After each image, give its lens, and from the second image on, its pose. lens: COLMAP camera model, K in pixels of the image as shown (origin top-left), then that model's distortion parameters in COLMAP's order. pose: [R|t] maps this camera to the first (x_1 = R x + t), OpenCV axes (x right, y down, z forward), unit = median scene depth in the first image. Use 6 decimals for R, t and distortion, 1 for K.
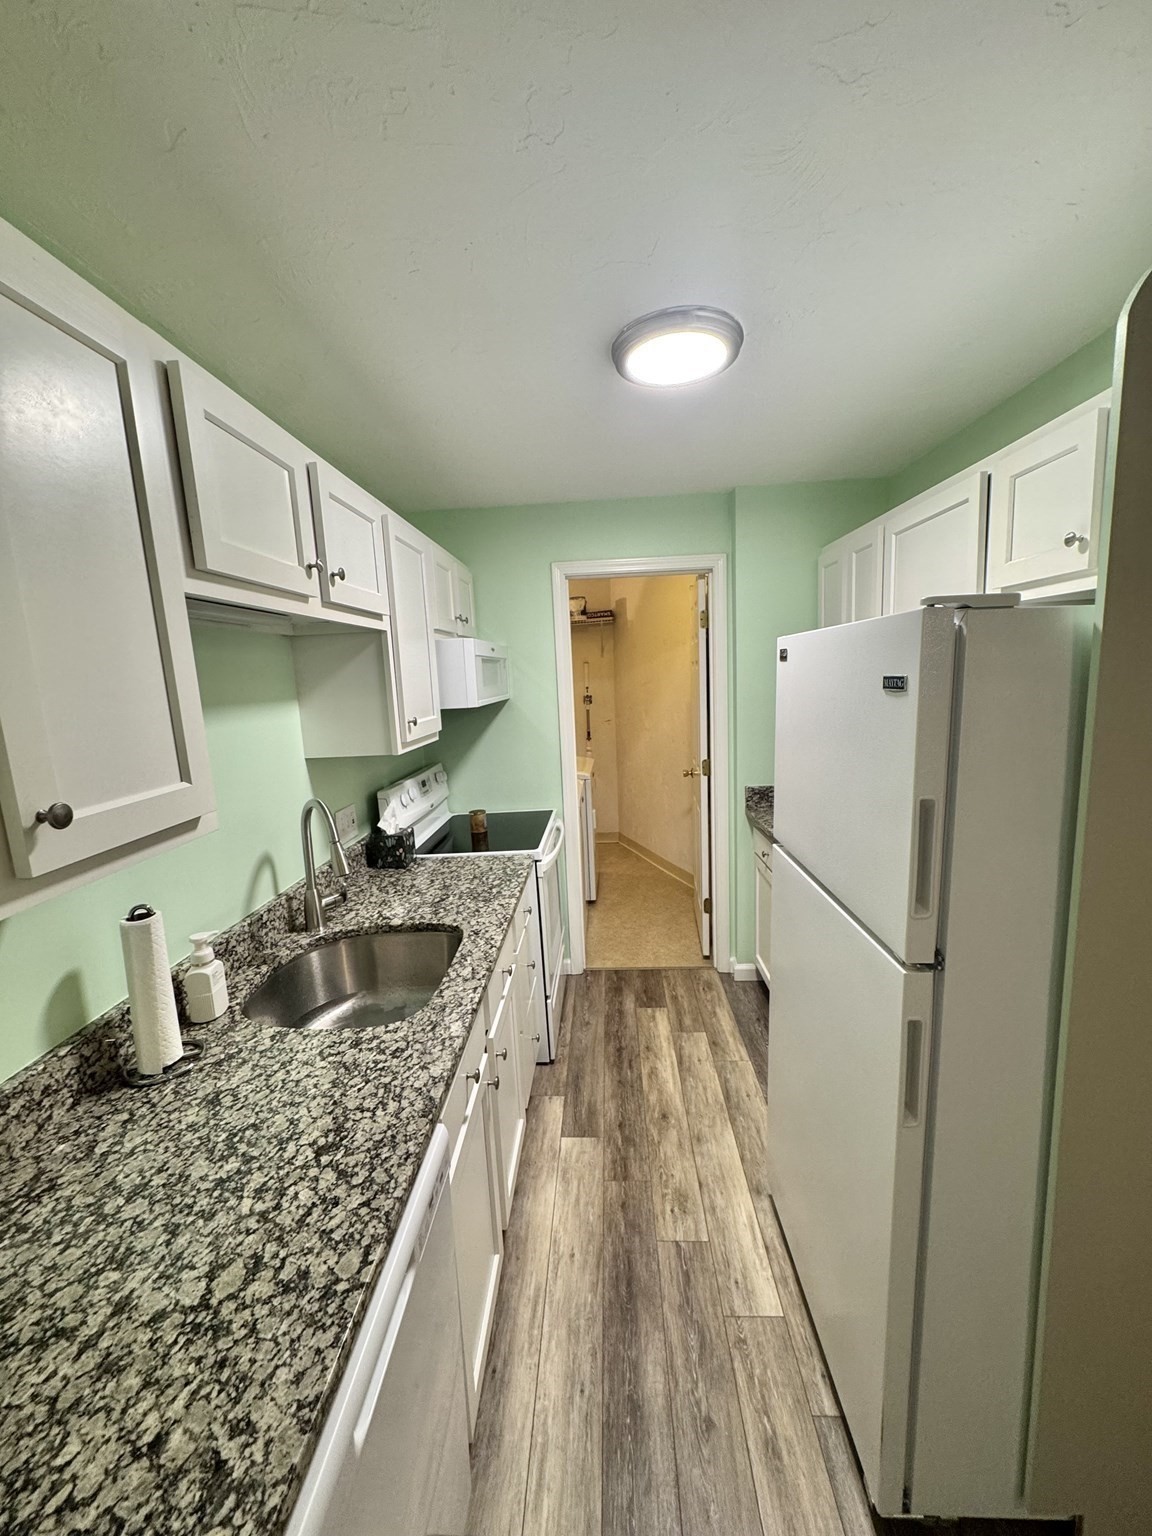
lens RADIAL K [[612.5, 0, 576.8], [0, 612.5, 767.6], [0, 0, 1]] dist [-0.001647, 0.000880]
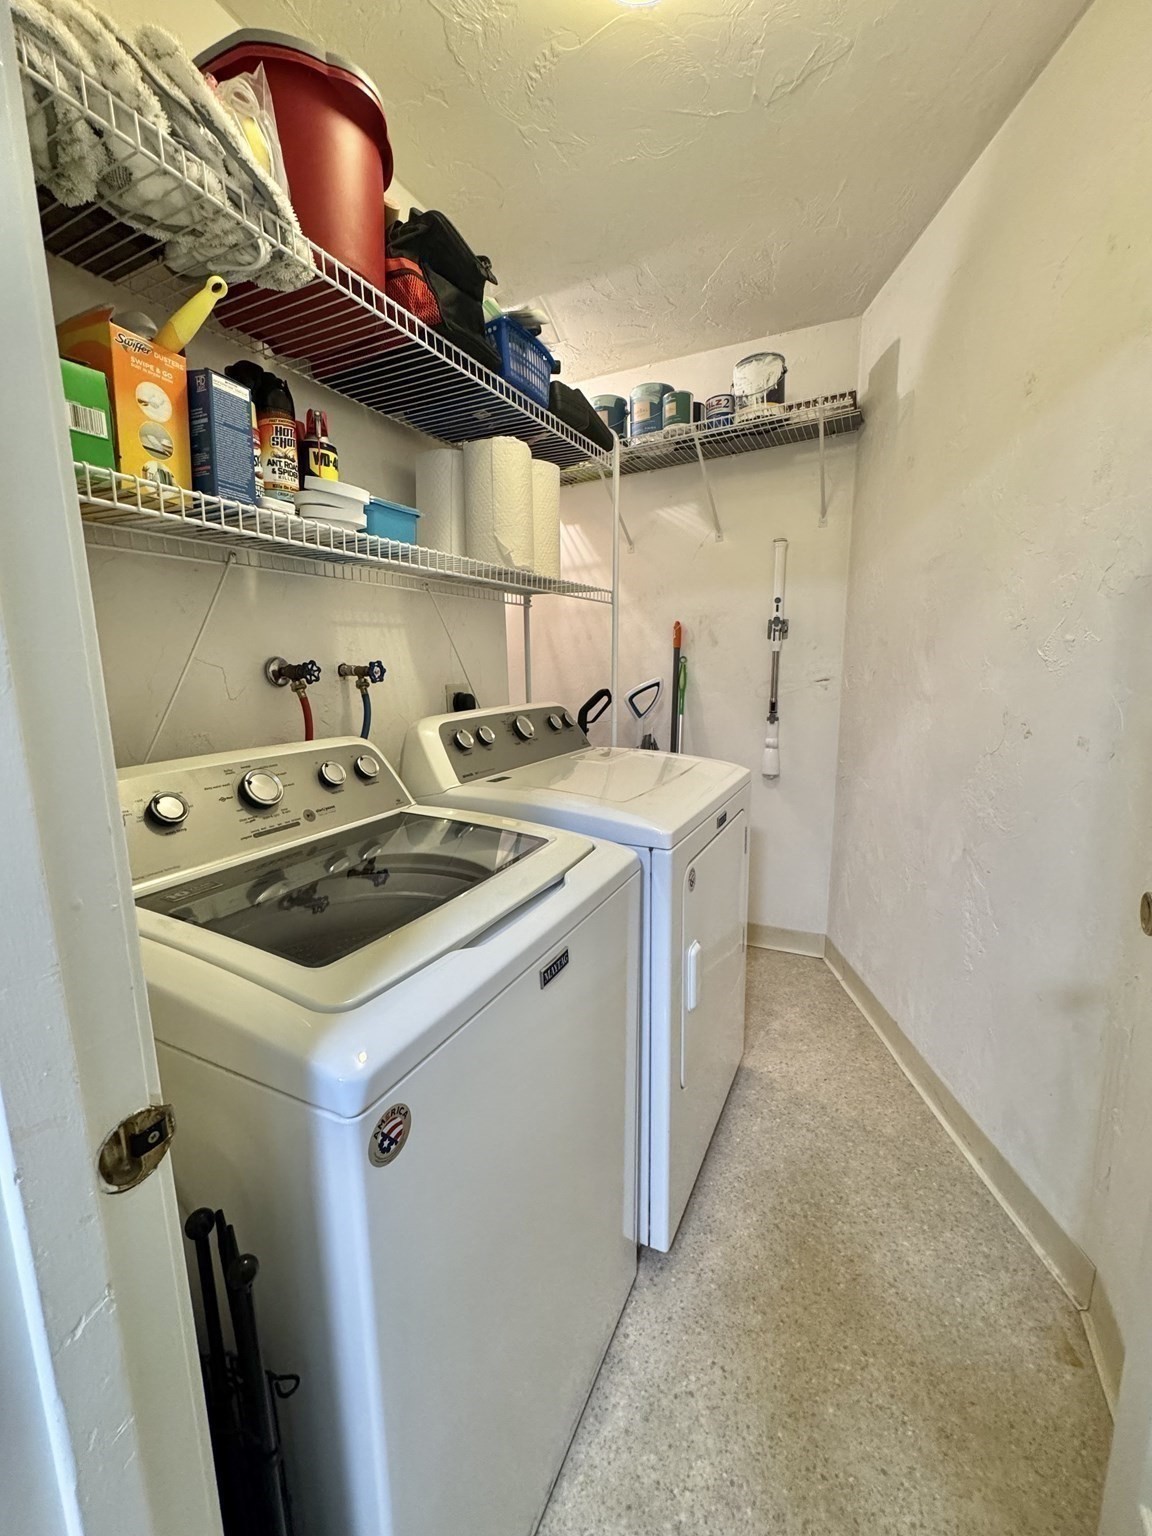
lens RADIAL K [[612.5, 0, 573.7], [0, 612.5, 761.7], [0, 0, 1]] dist [-0.001647, 0.000880]
pose [[0.916237, 0.096032, -0.388956, 0.072628], [-0.086932, 0.995371, 0.040973, -0.025805], [0.391090, -0.003728, 0.920345, 0.627235]]
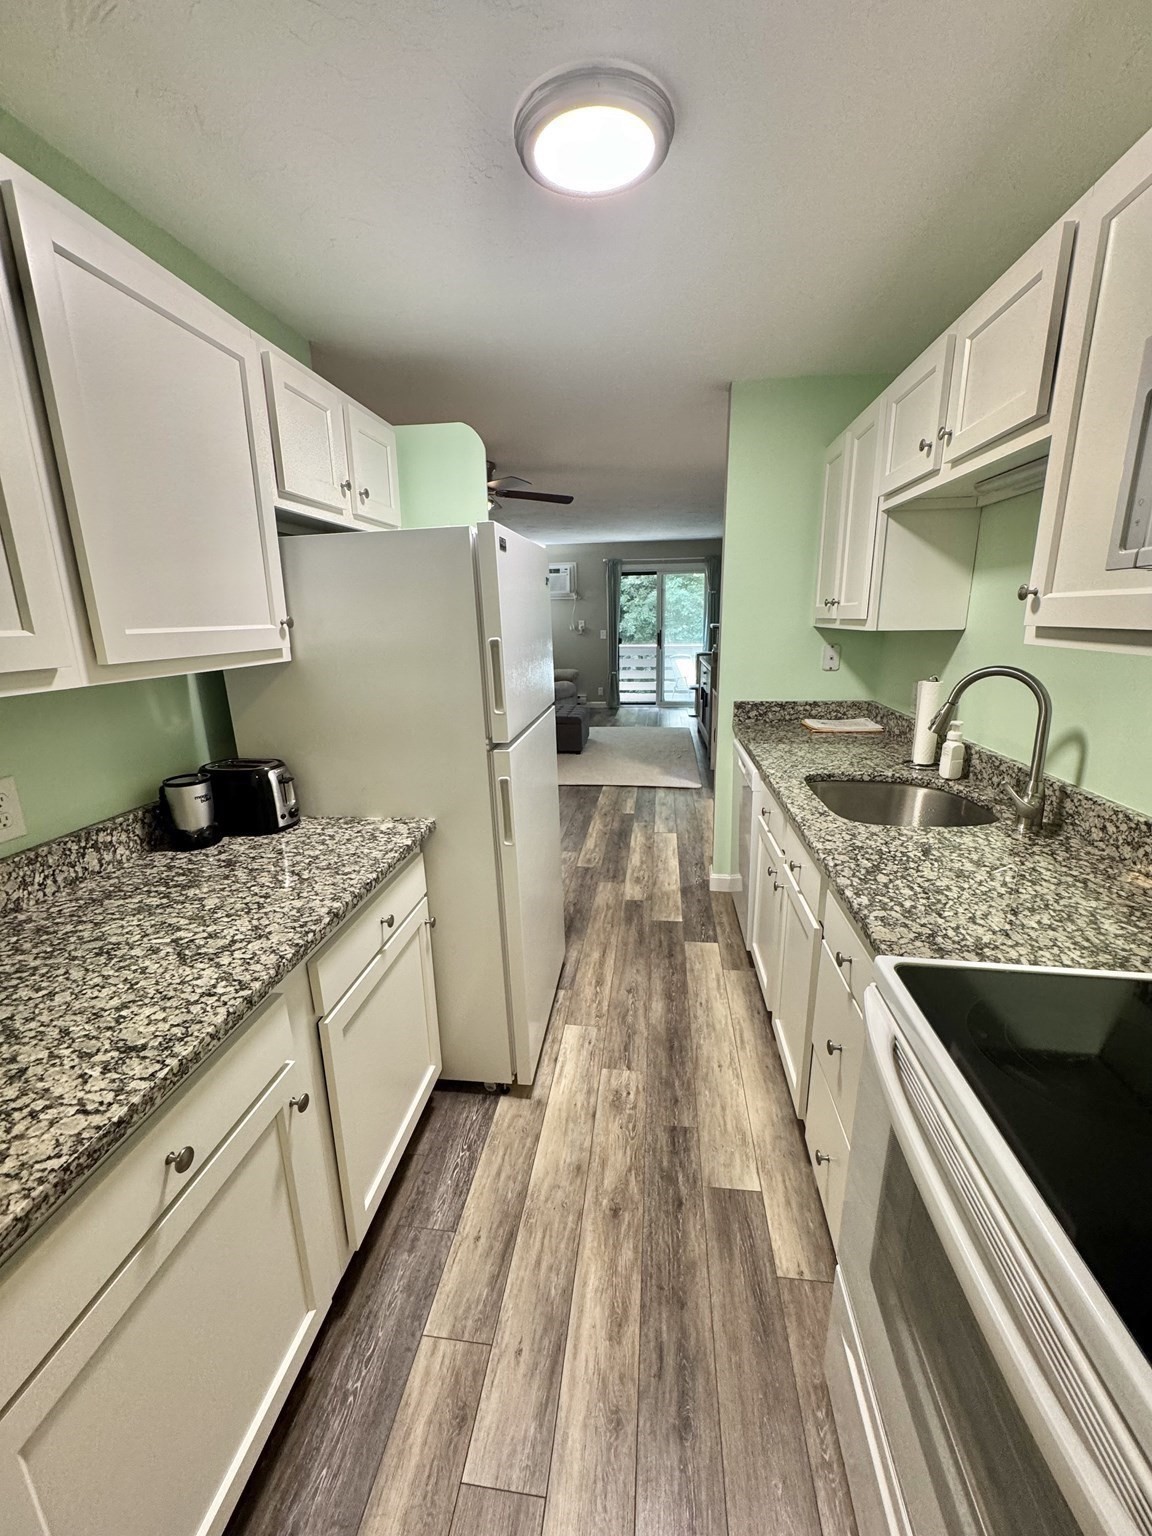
lens RADIAL K [[612.5, 0, 571.3], [0, 612.5, 770.5], [0, 0, 1]] dist [-0.001647, 0.000880]
pose [[-0.993675, 0.040833, 0.104604, 0.110623], [0.078616, 0.918127, 0.388411, -0.176014], [-0.080180, 0.394178, -0.915530, 1.598996]]
